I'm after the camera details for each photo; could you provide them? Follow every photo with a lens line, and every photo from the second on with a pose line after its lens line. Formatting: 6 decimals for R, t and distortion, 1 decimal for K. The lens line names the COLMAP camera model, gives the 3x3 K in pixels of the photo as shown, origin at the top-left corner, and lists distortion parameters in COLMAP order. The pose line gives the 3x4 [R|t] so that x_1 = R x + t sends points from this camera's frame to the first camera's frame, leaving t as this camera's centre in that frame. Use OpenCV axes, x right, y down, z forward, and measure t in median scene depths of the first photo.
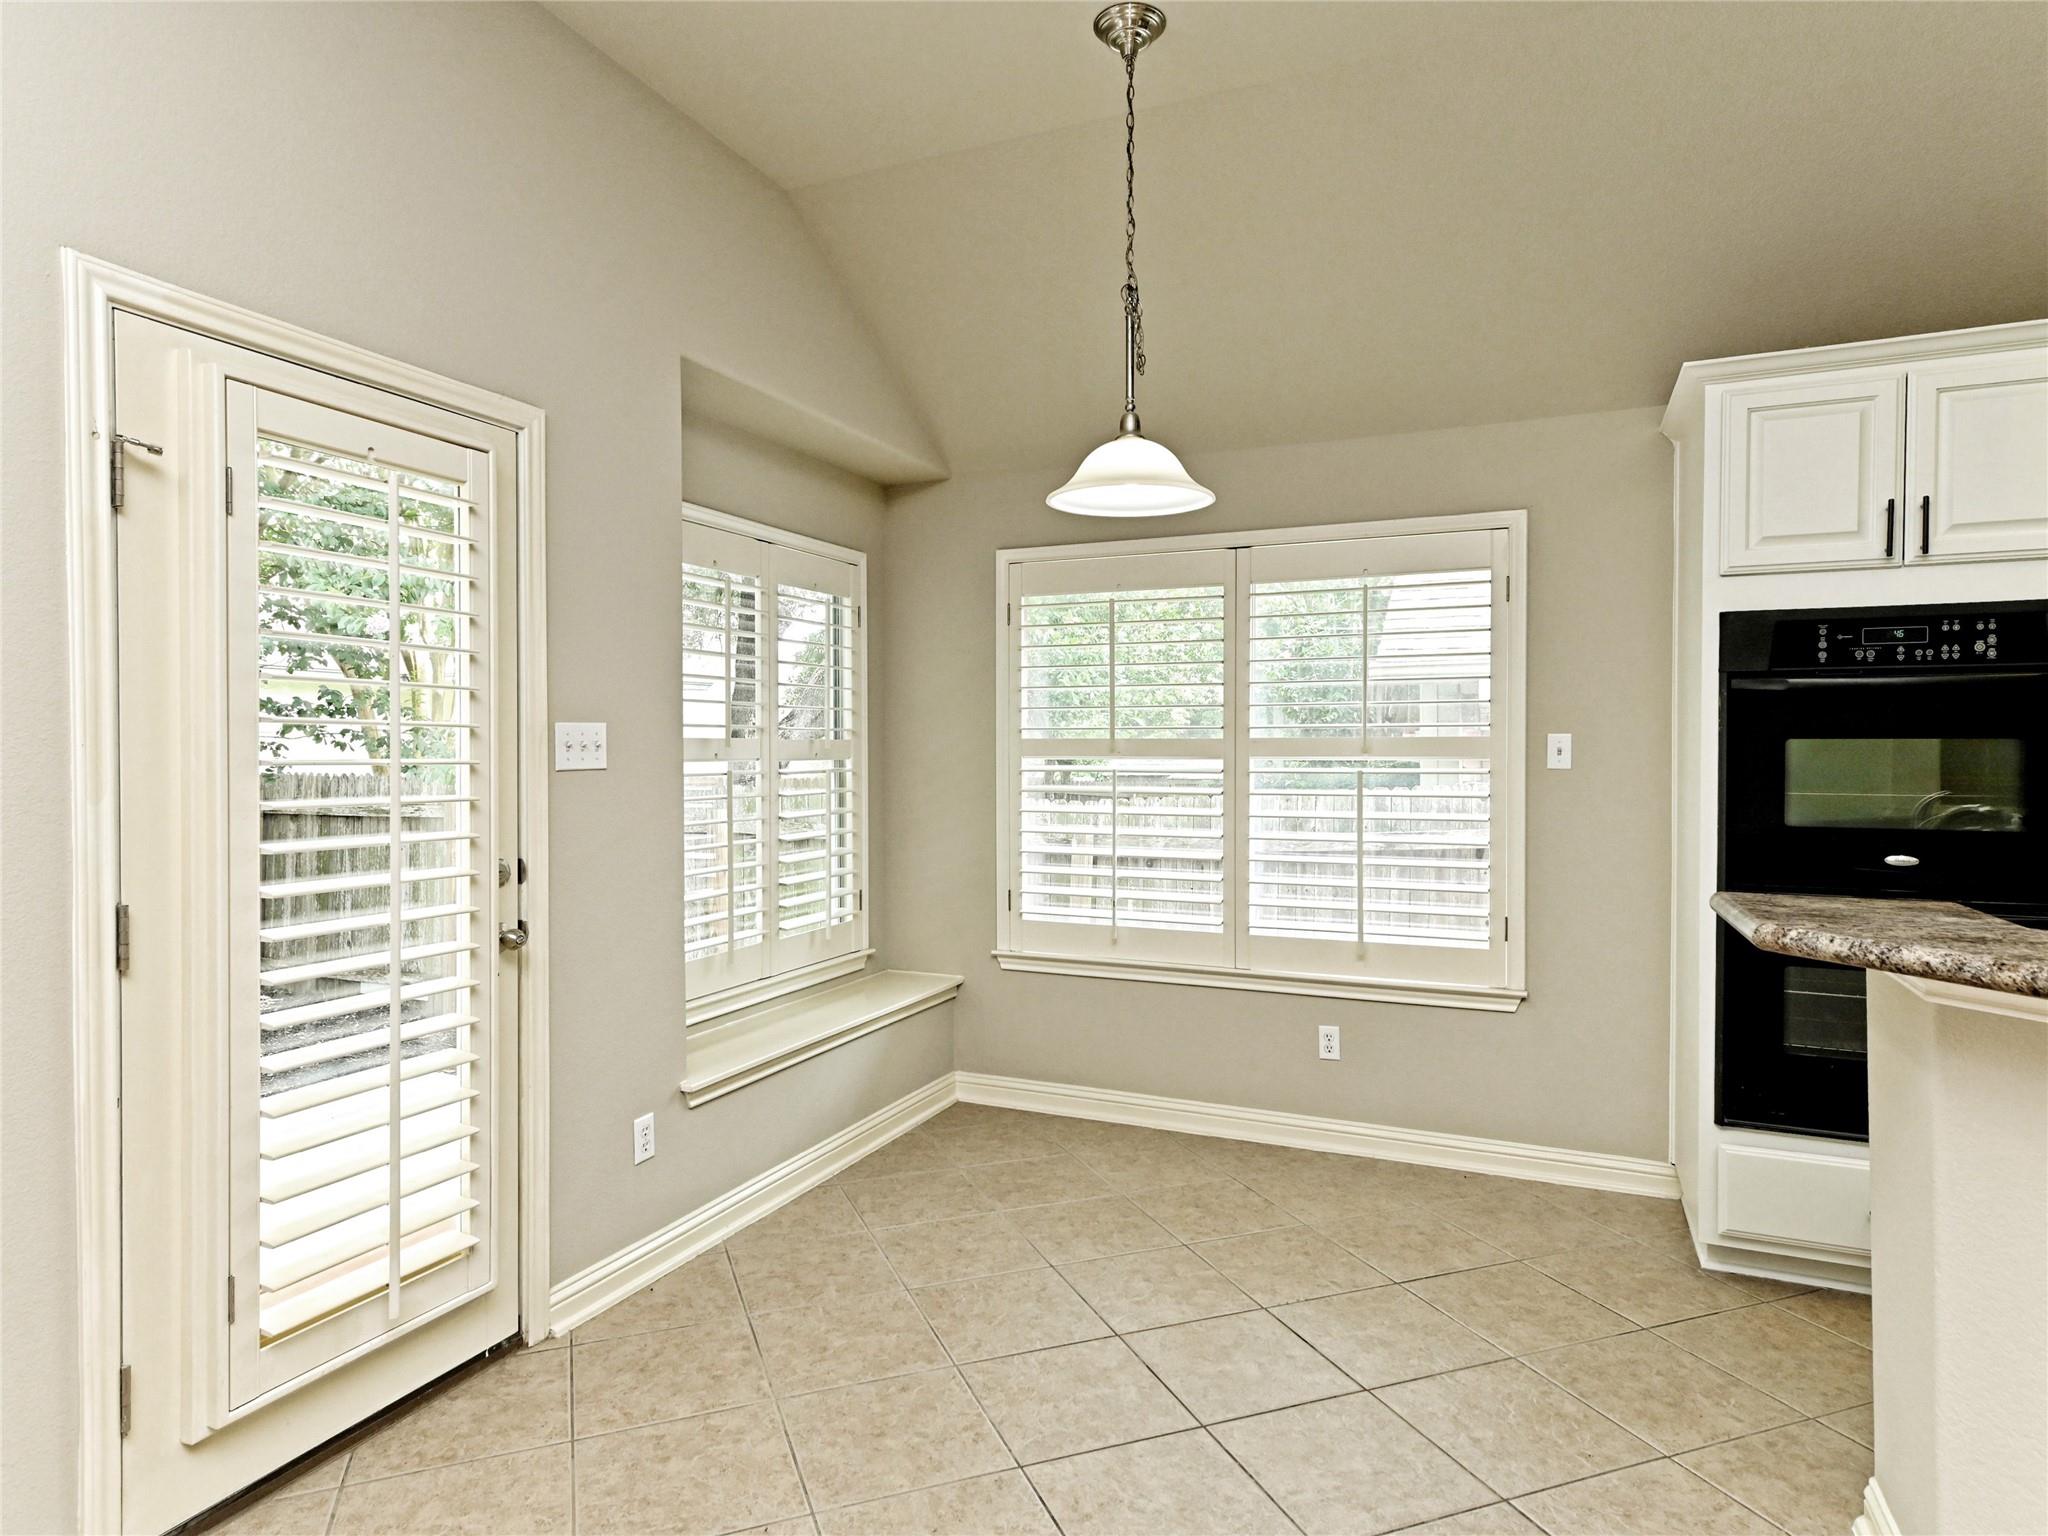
lens RADIAL K [[1187.6, 0, 1017.3], [0, 1187.6, 762.4], [0, 0, 1]] dist [0.001915, 0.011685]
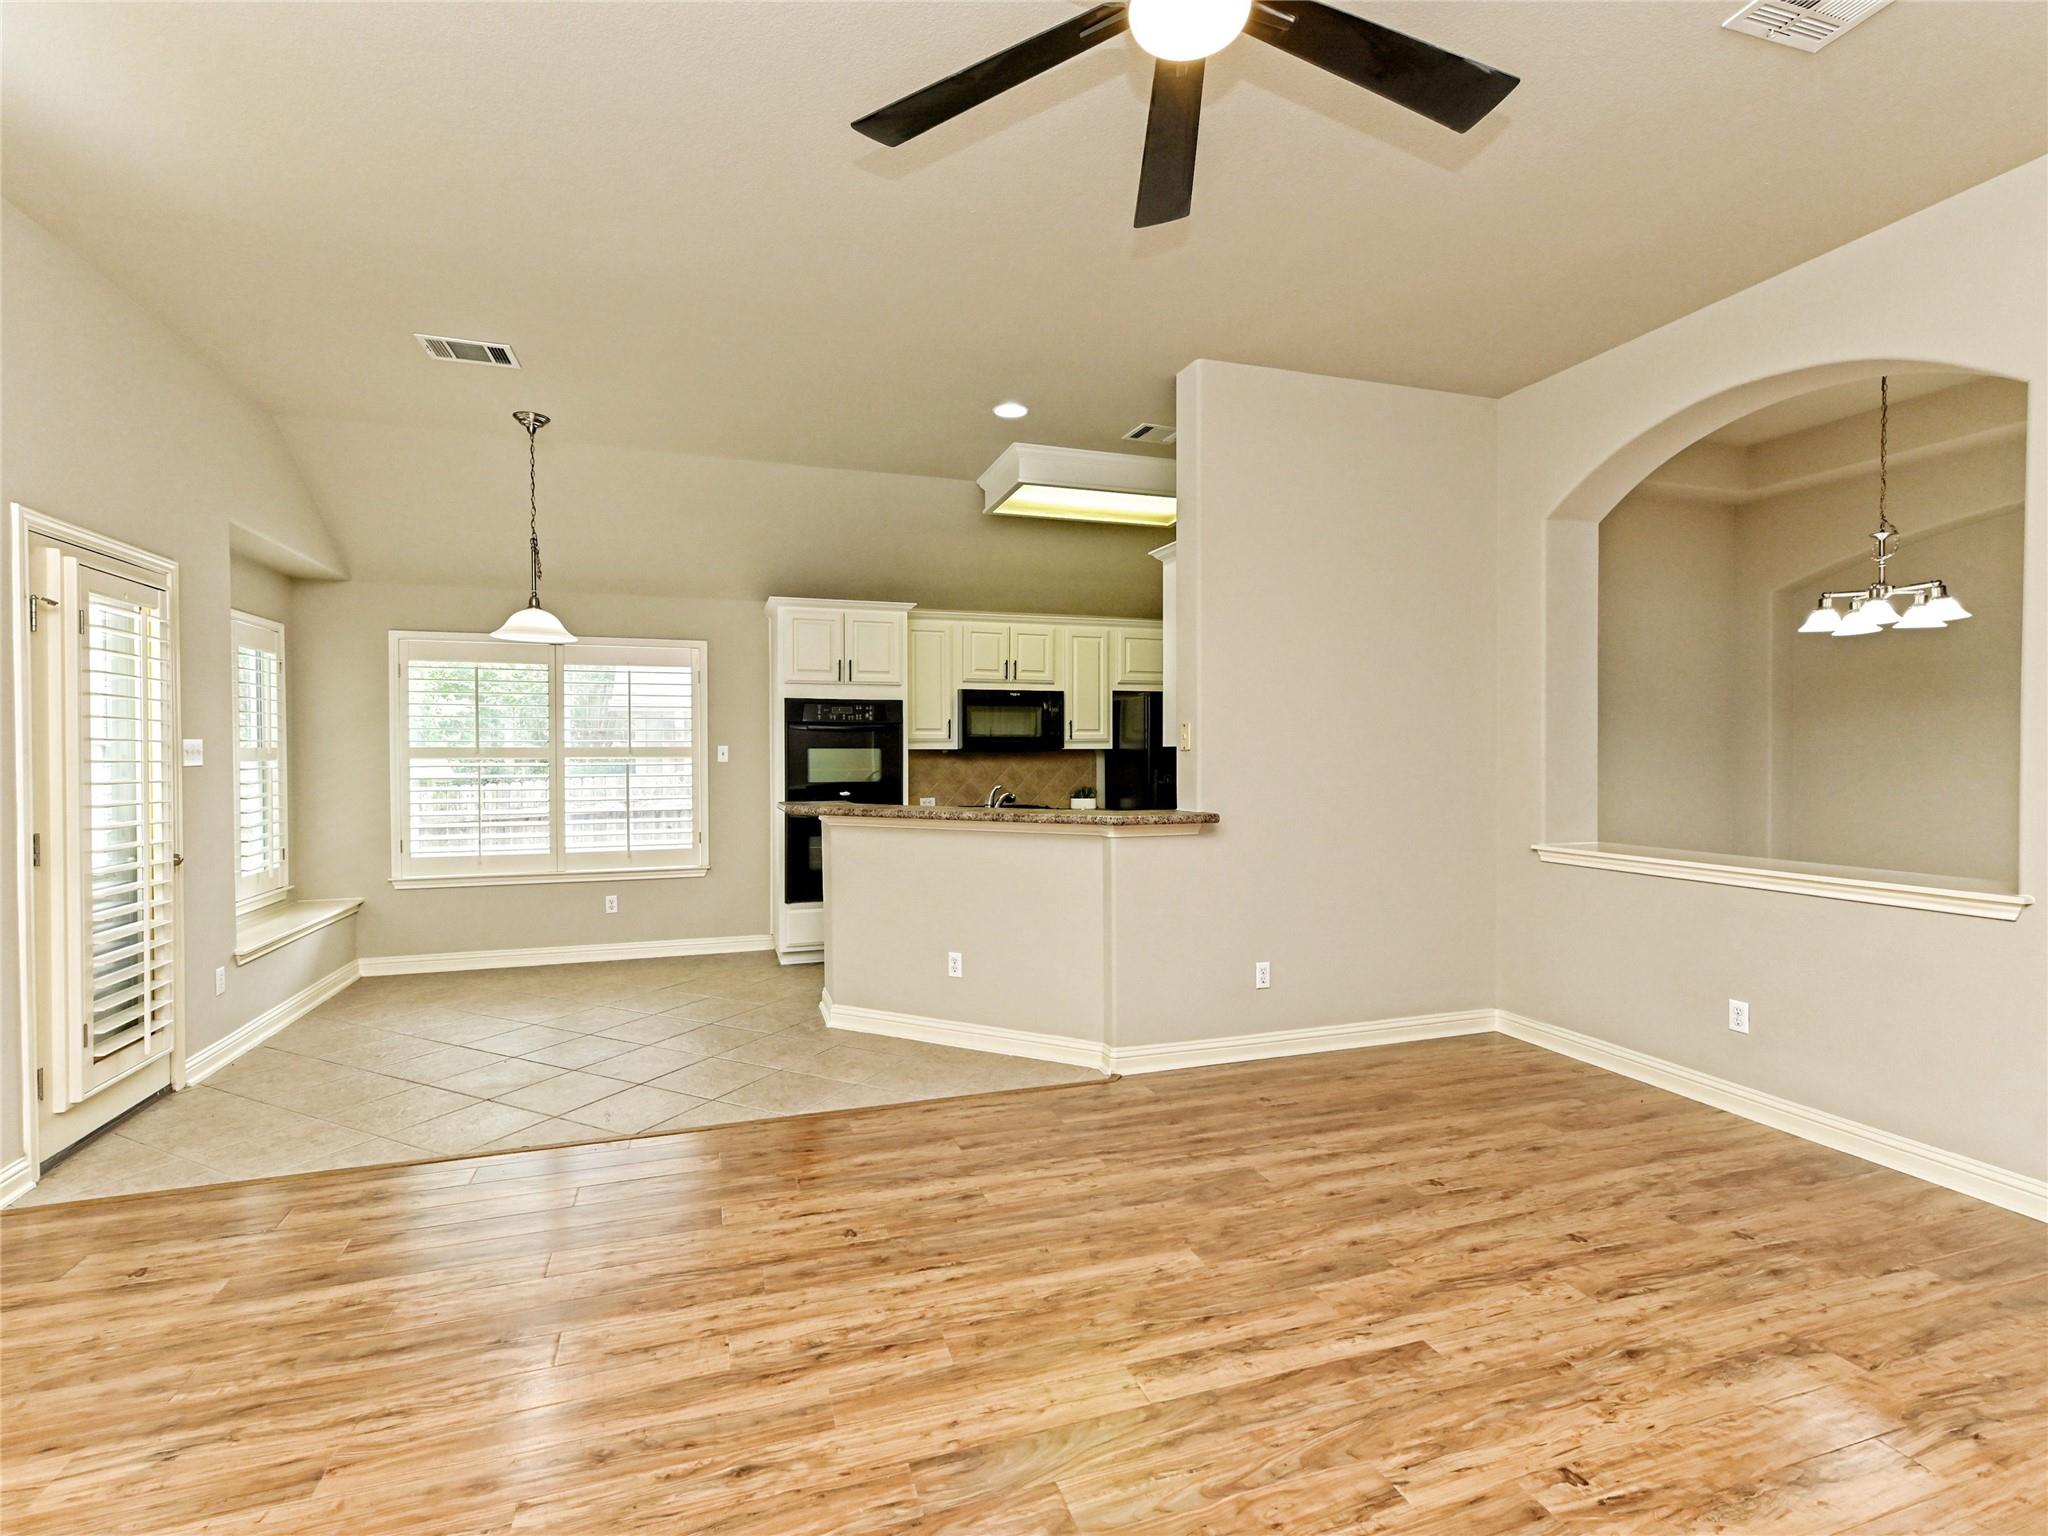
lens RADIAL K [[955.5, 0, 1019.5], [0, 955.5, 764.9], [0, 0, 1]] dist [0.007080, -0.000332]
pose [[0.738910, -0.011435, 0.673708, -0.335472], [0.009916, 0.999932, 0.006097, 0.006285], [-0.673732, 0.002175, 0.738973, -0.686081]]
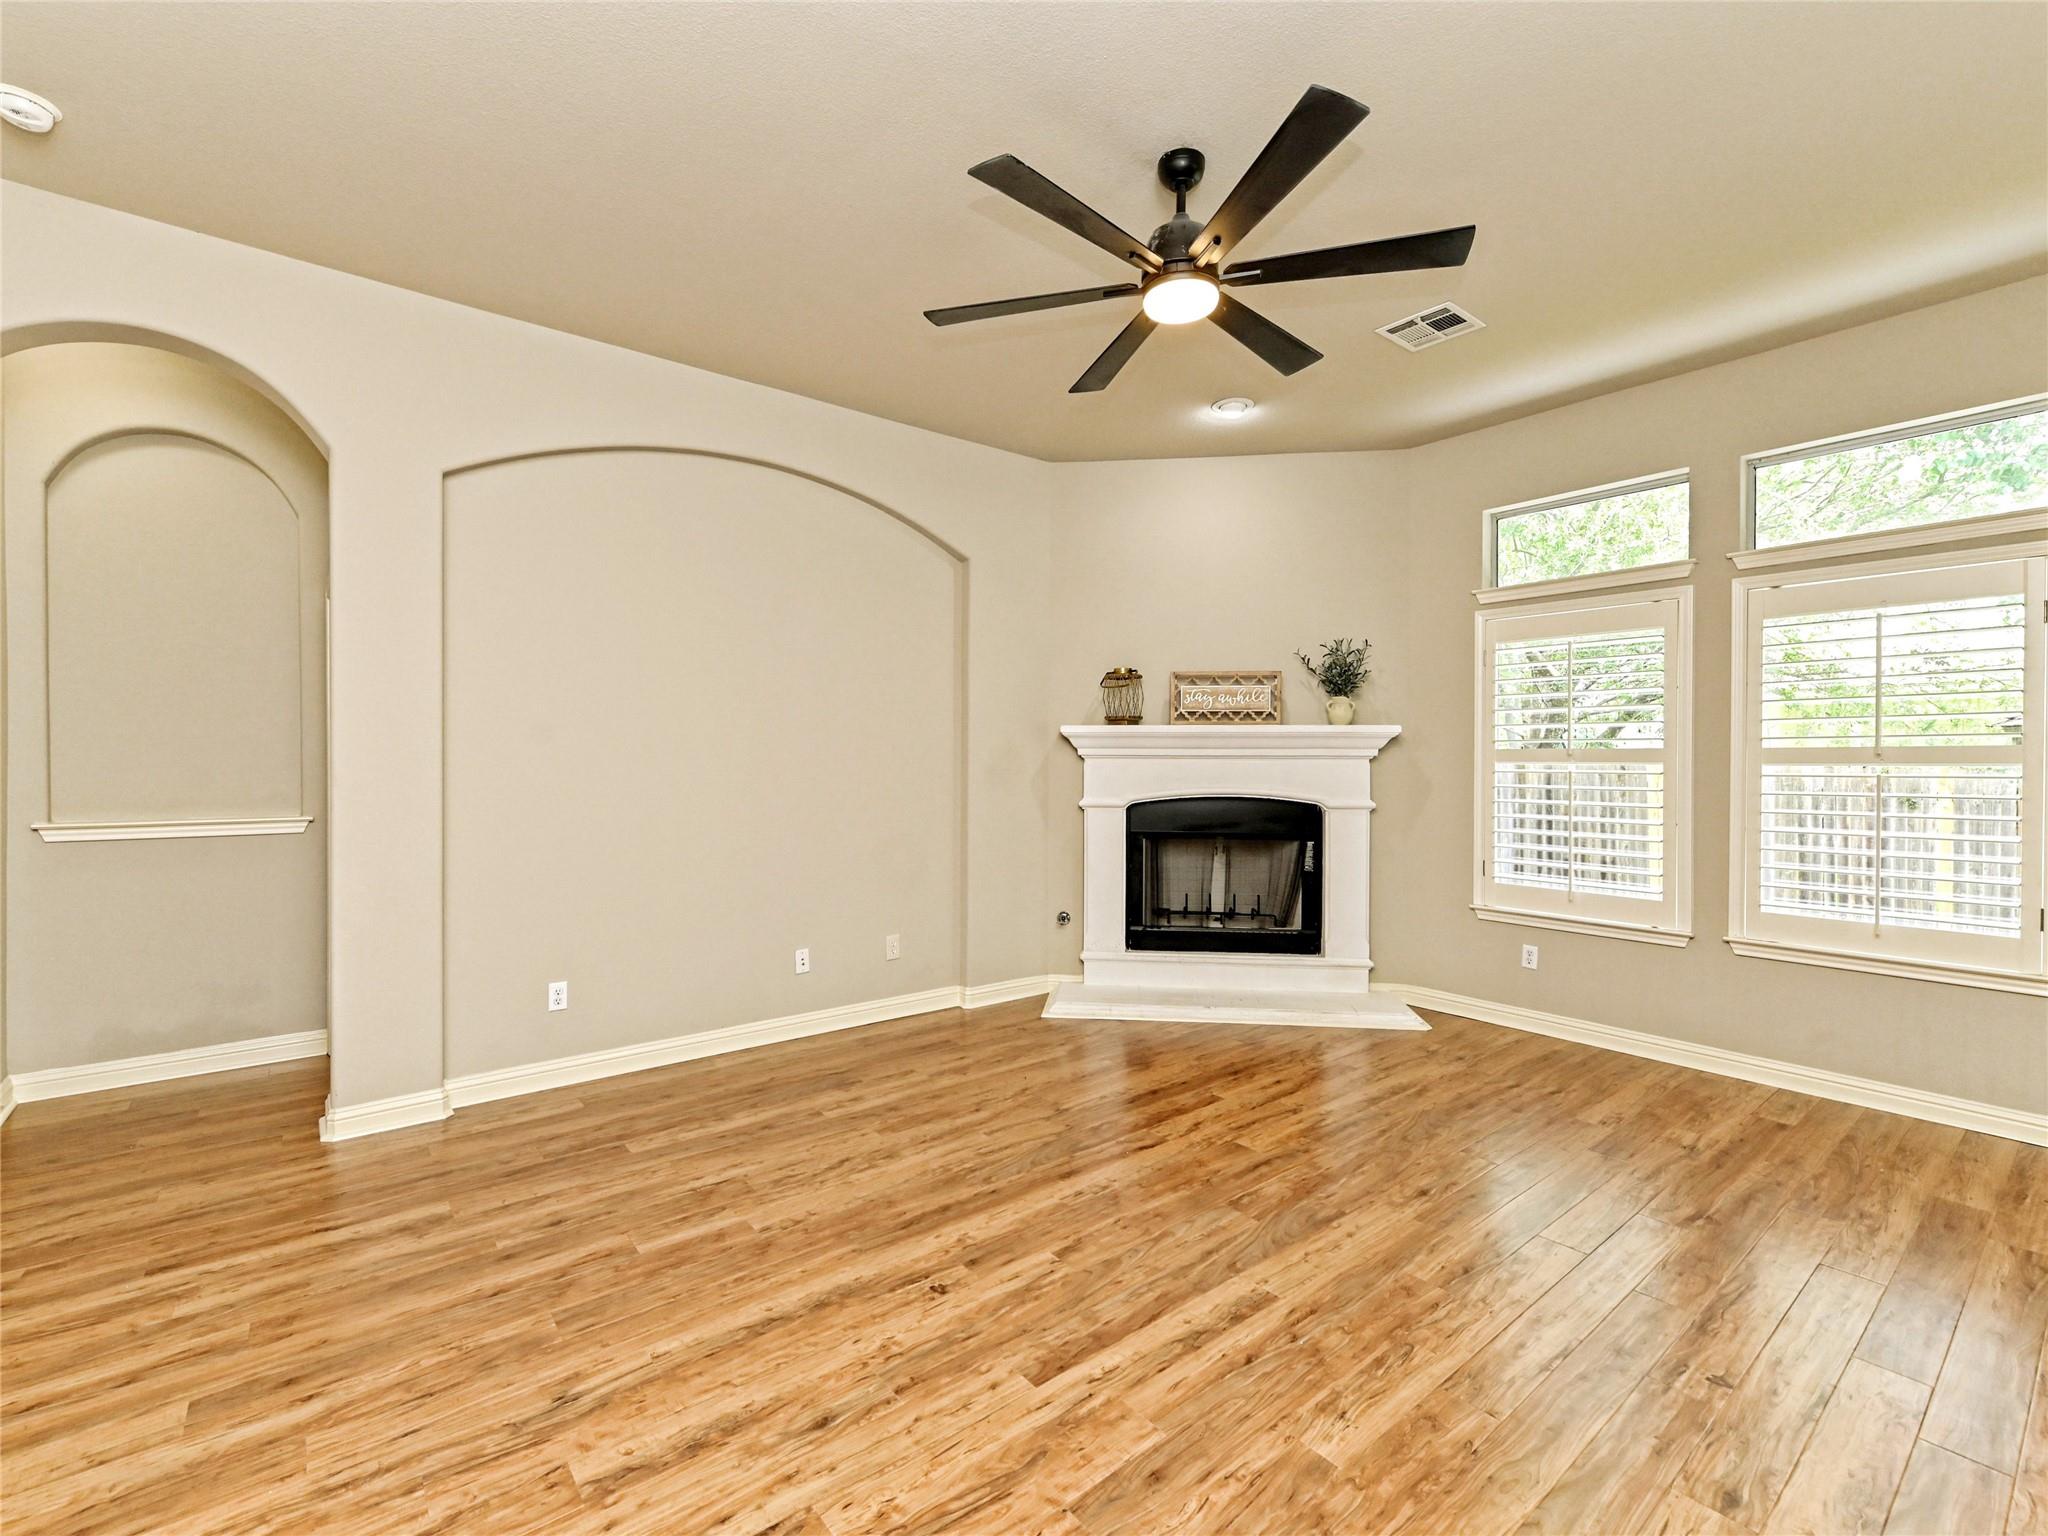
lens RADIAL K [[905.5, 0, 1019.7], [0, 905.5, 764.9], [0, 0, 1]] dist [0.002133, -0.000966]
pose [[-0.460847, 0.006311, -0.887457, 0.761019], [-0.012917, 0.999821, 0.013818, 0.001034], [0.887386, 0.017832, -0.460683, -0.164976]]
